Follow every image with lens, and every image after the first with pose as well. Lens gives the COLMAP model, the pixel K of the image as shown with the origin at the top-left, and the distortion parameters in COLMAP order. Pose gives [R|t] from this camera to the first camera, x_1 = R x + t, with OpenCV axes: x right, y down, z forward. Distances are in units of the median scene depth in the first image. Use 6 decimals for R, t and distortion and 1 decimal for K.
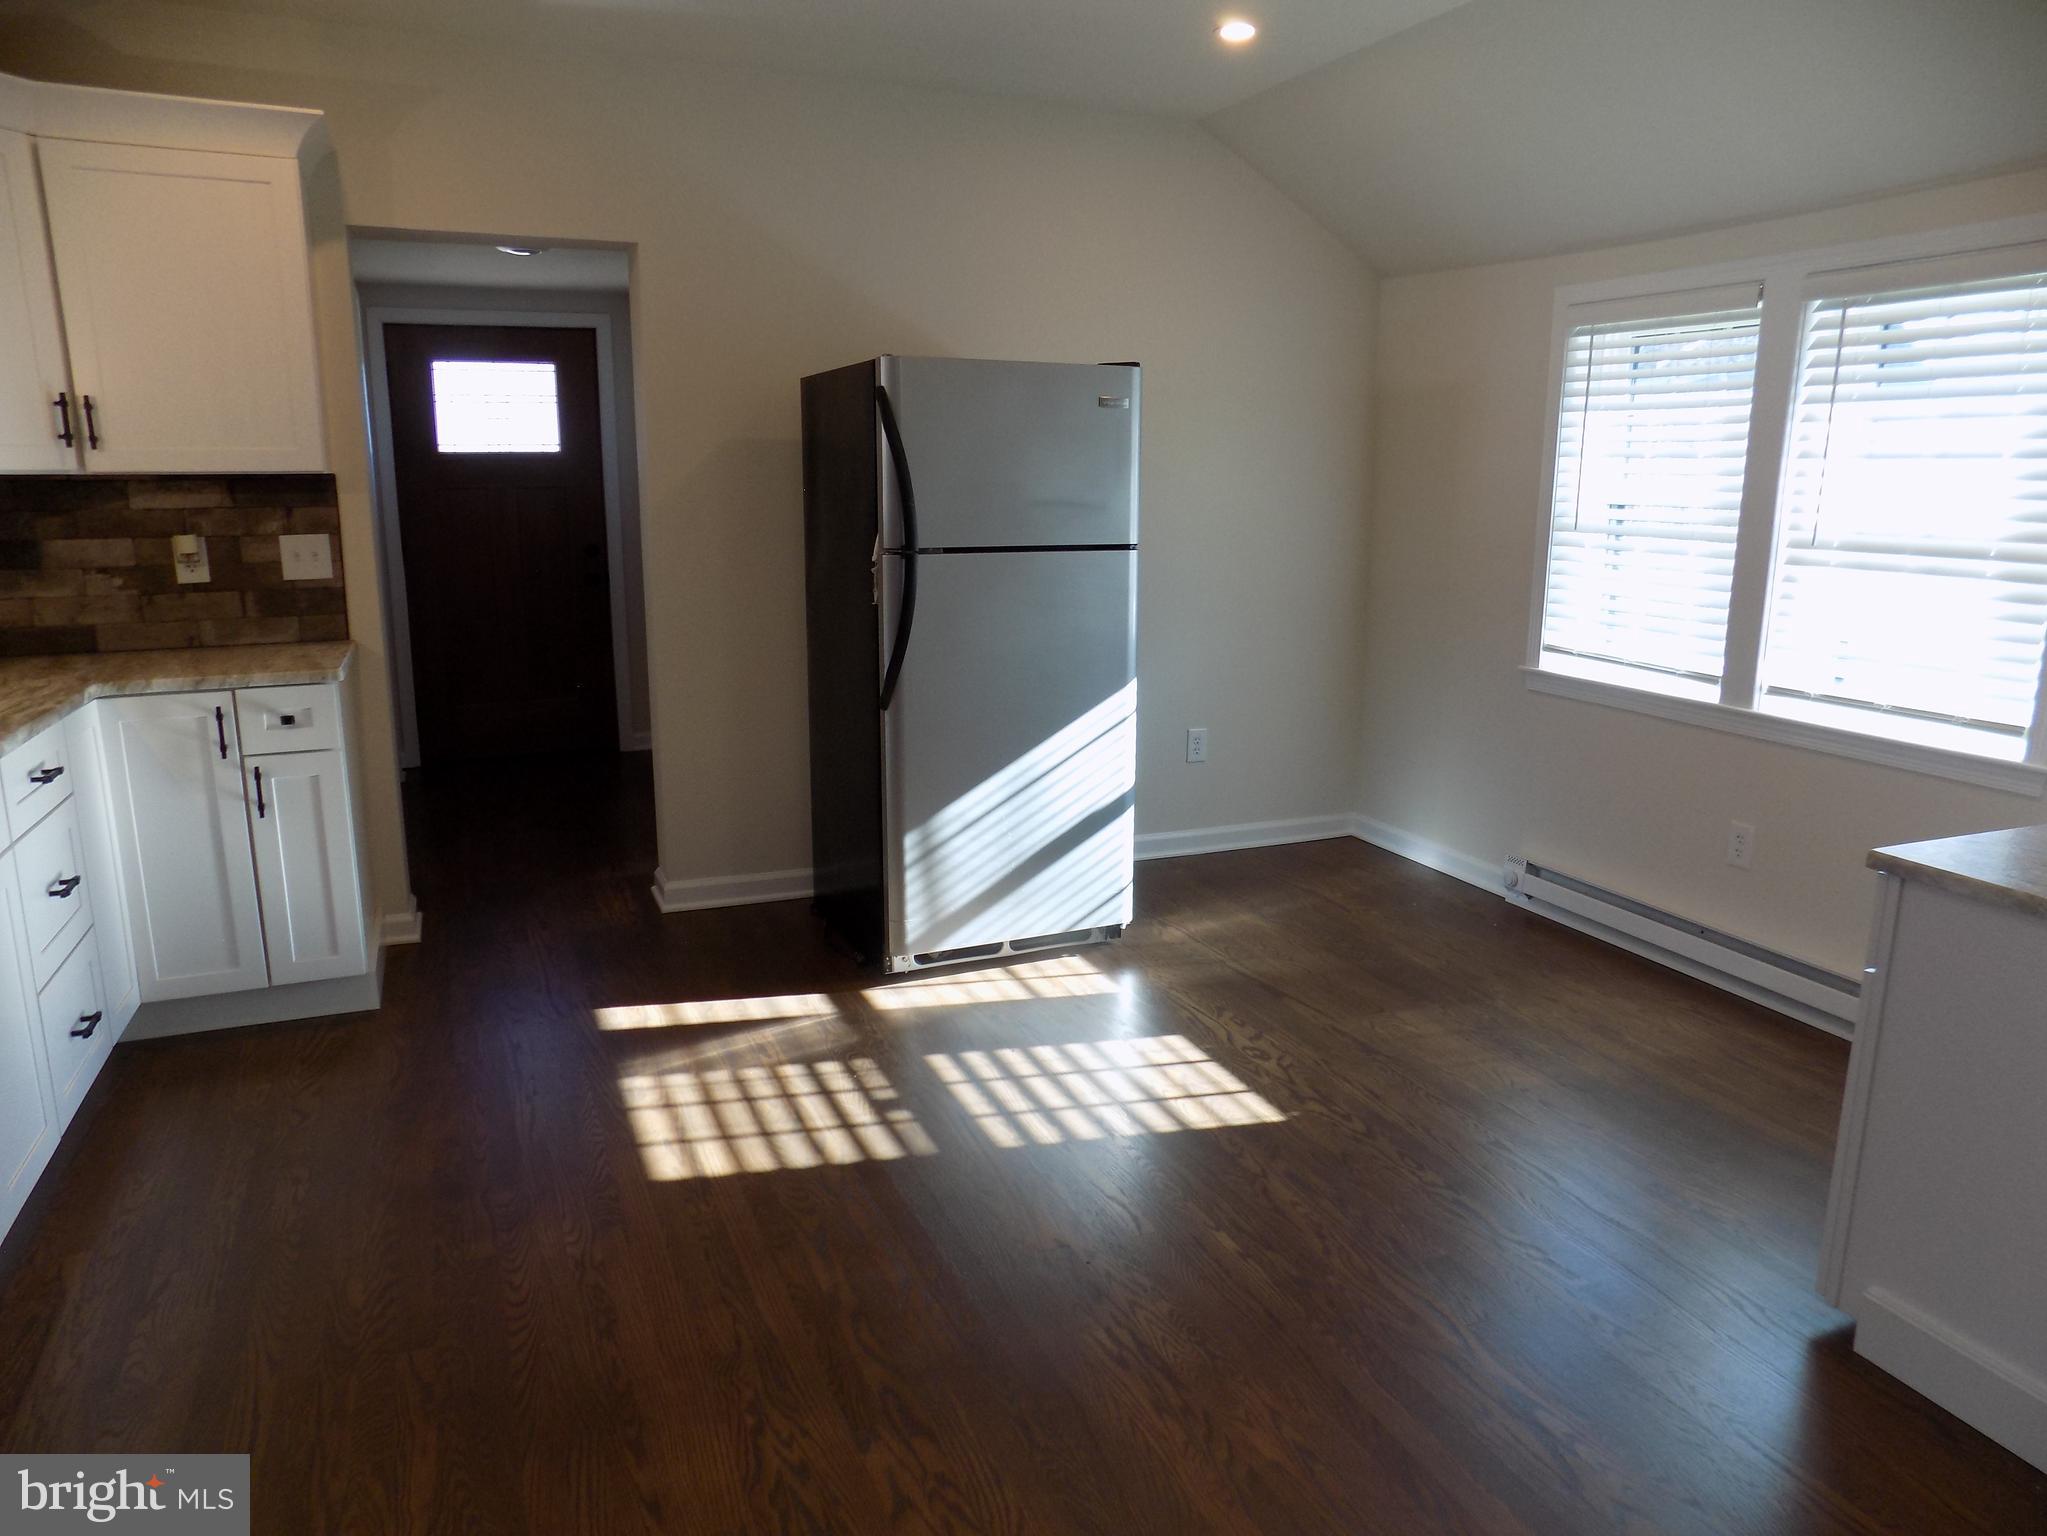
lens RADIAL K [[1395.7, 0, 1018.1], [0, 1395.7, 757.0], [0, 0, 1]] dist [-0.071484, 0.085451]
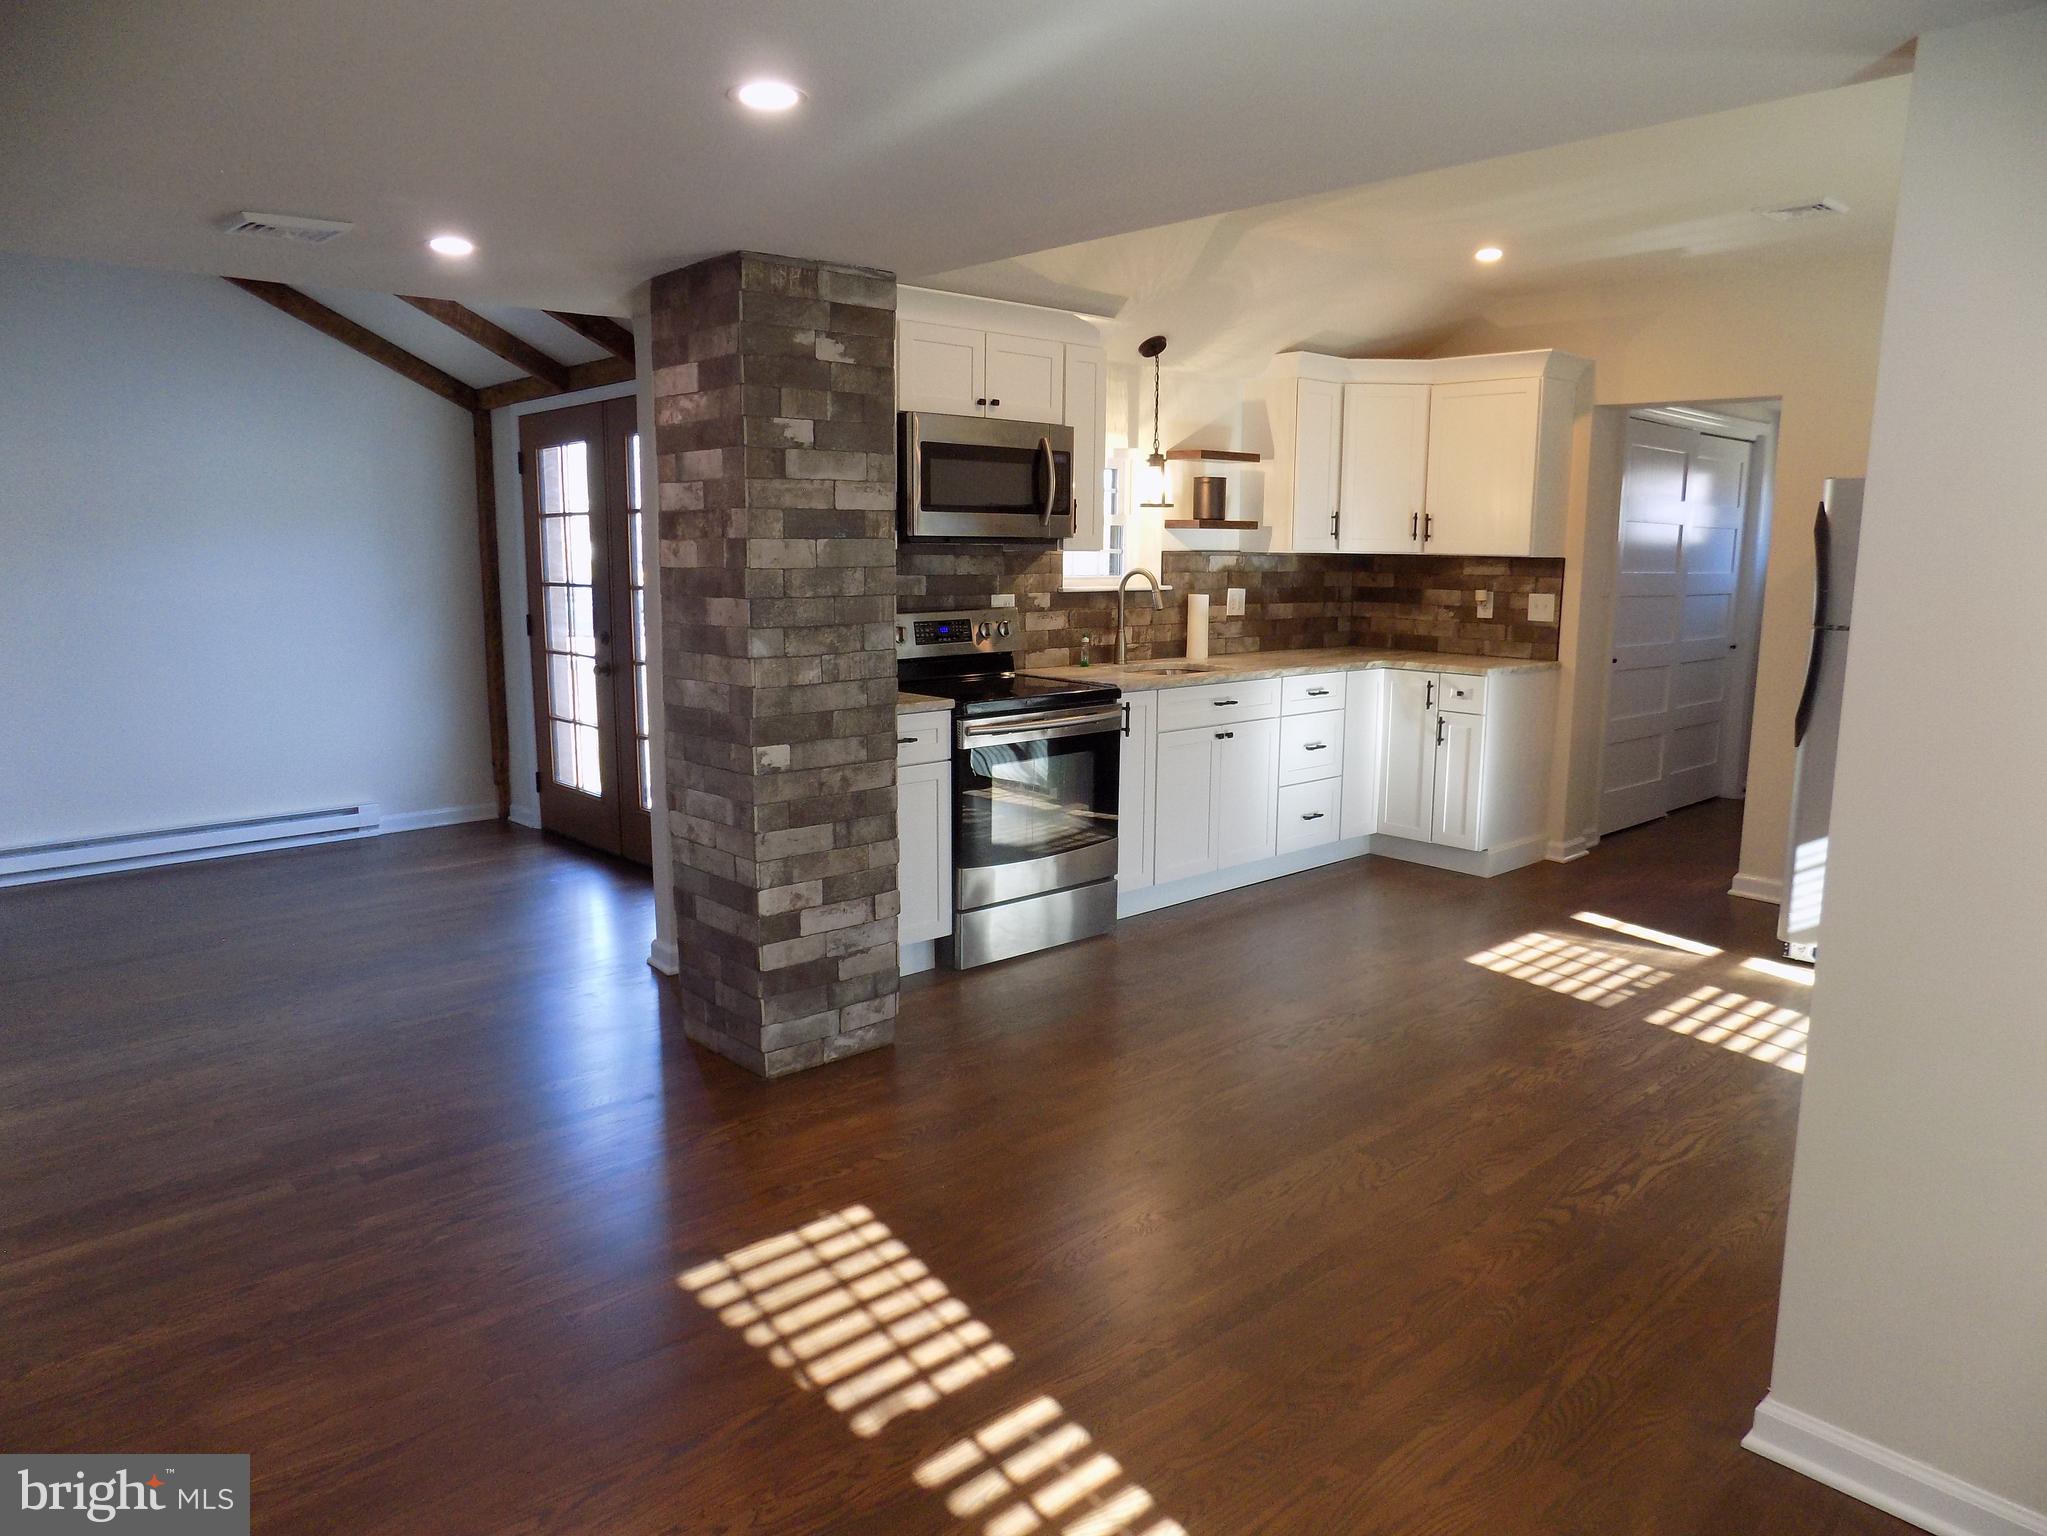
lens RADIAL K [[1384.3, 0, 1048.9], [0, 1384.3, 762.2], [0, 0, 1]] dist [-0.000128, -0.122507]
pose [[0.357195, 0.157498, -0.920655, 0.866829], [-0.208632, 0.974230, 0.085719, 0.015764], [0.910431, 0.161460, 0.380850, -0.134749]]
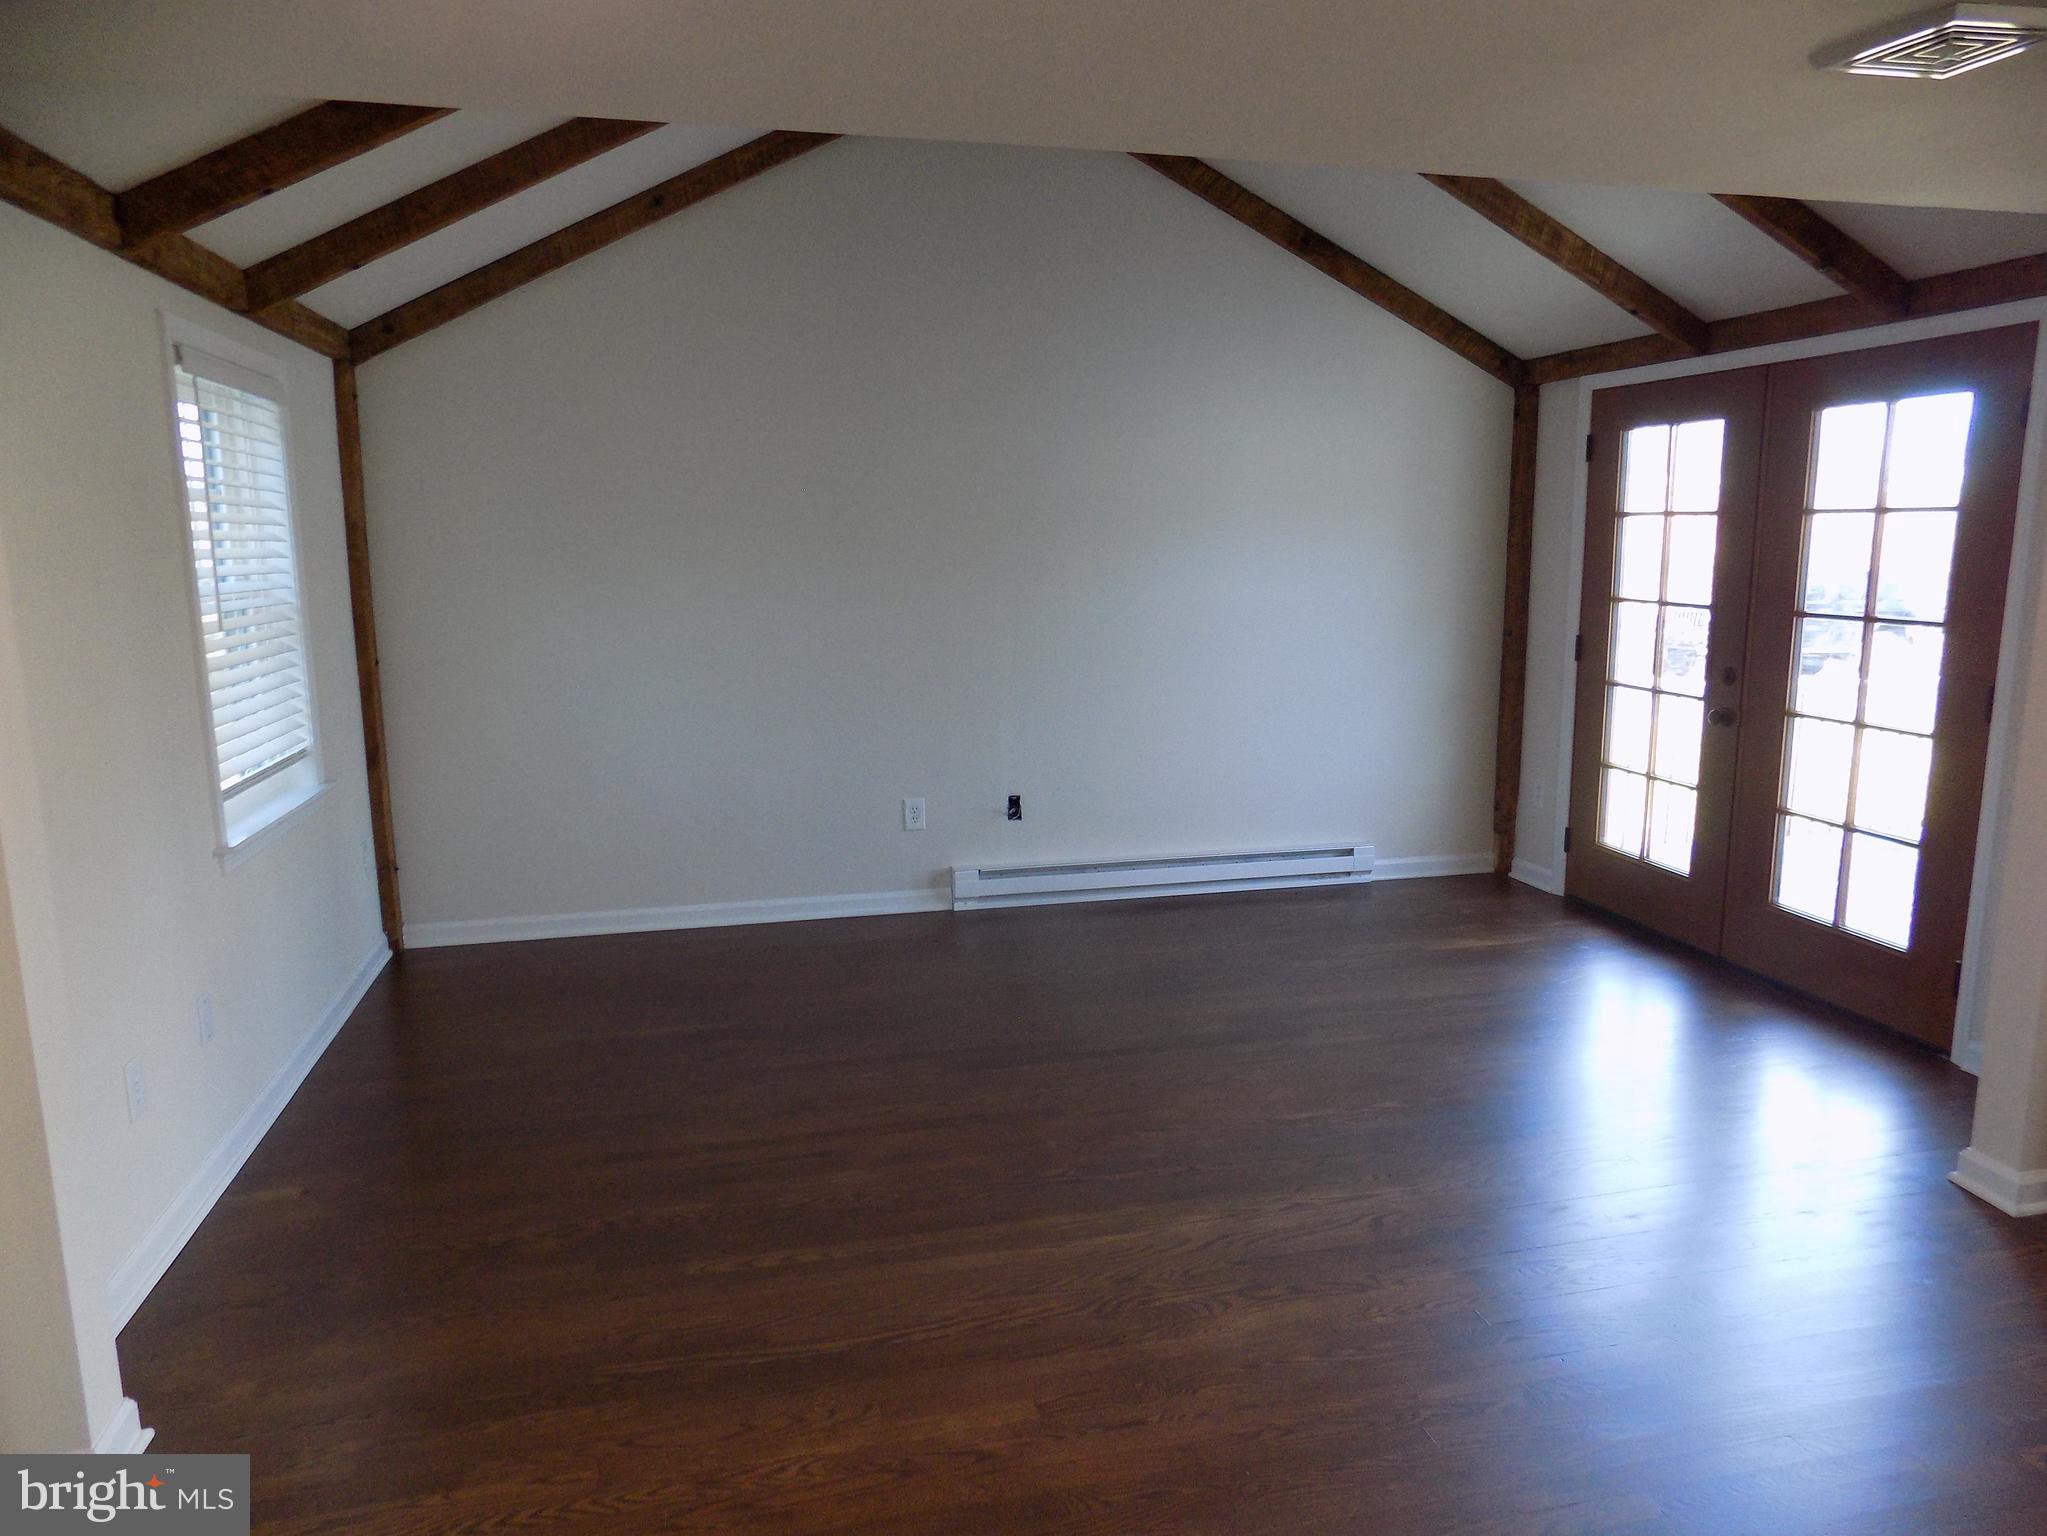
lens RADIAL K [[1379.6, 0, 1023.5], [0, 1379.6, 768.0], [0, 0, 1]] dist [-0.073955, 0.071318]
pose [[-0.154662, 0.179248, -0.971571, 0.443142], [-0.209481, 0.955094, 0.209555, 0.081490], [0.965504, 0.235936, -0.110167, -0.490857]]
